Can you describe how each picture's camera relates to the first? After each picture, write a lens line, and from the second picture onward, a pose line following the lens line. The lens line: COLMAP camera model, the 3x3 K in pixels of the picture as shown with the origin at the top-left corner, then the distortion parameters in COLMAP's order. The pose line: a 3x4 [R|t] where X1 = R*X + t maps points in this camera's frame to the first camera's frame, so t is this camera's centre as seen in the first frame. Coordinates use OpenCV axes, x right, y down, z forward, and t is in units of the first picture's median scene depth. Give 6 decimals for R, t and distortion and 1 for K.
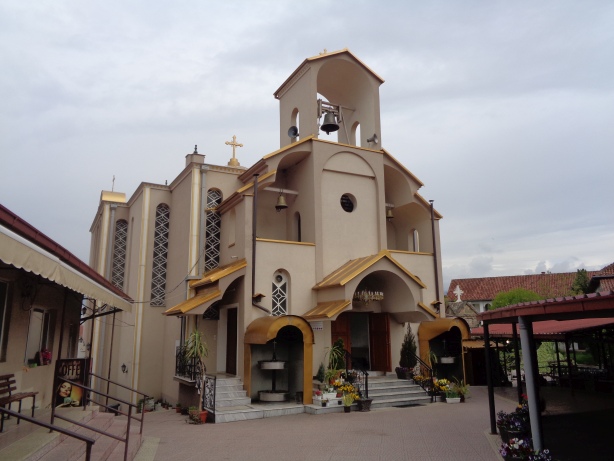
lens RADIAL K [[480.7, 0, 306.0], [0, 480.7, 228.2], [0, 0, 1]] dist [0.016802, 0.001636]
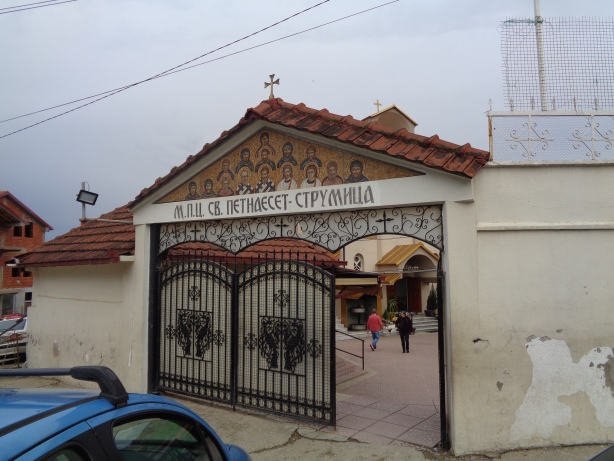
lens RADIAL K [[455.4, 0, 307.1], [0, 455.4, 232.4], [0, 0, 1]] dist [-0.008379, -0.000438]
pose [[0.999980, -0.006309, 0.000575, -0.233384], [0.006178, 0.991220, 0.132082, -0.201237], [-0.001403, -0.132075, 0.991239, -0.565086]]
